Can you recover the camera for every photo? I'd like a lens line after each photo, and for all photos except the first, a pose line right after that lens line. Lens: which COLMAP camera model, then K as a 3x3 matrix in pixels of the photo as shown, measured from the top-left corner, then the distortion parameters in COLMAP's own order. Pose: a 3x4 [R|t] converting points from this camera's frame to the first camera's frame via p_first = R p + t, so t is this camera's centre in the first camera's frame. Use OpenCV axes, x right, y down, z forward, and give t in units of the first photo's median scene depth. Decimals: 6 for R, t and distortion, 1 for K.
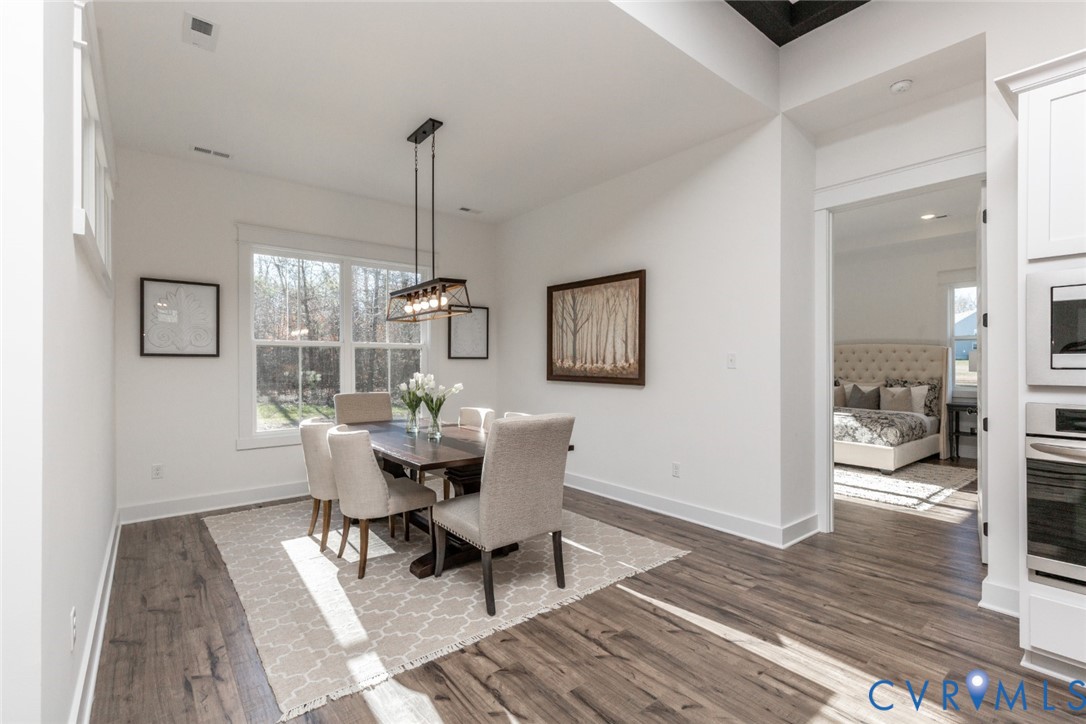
lens RADIAL K [[498.3, 0, 548.1], [0, 498.3, 363.5], [0, 0, 1]] dist [0.000347, -0.000373]
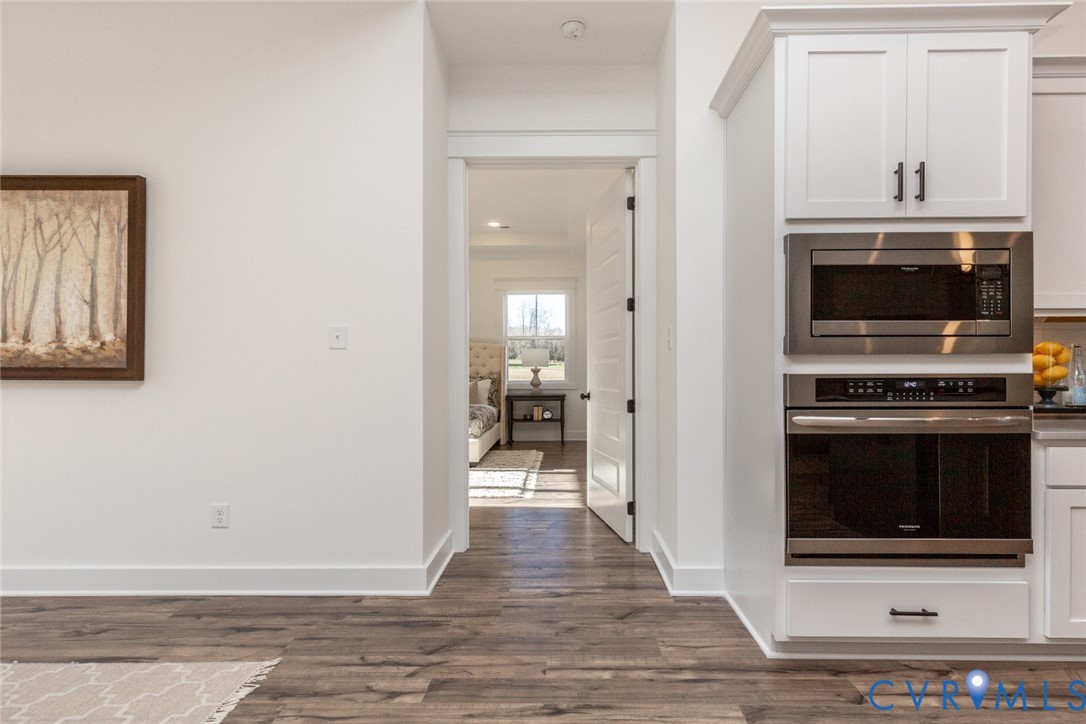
lens RADIAL K [[489.3, 0, 626.7], [0, 489.3, 373.8], [0, 0, 1]] dist [0.004822, -0.000040]
pose [[0.532260, 0.000435, 0.846581, 0.016989], [-0.016115, 0.999824, 0.009618, 0.032899], [-0.846428, -0.018762, 0.532173, 0.339225]]
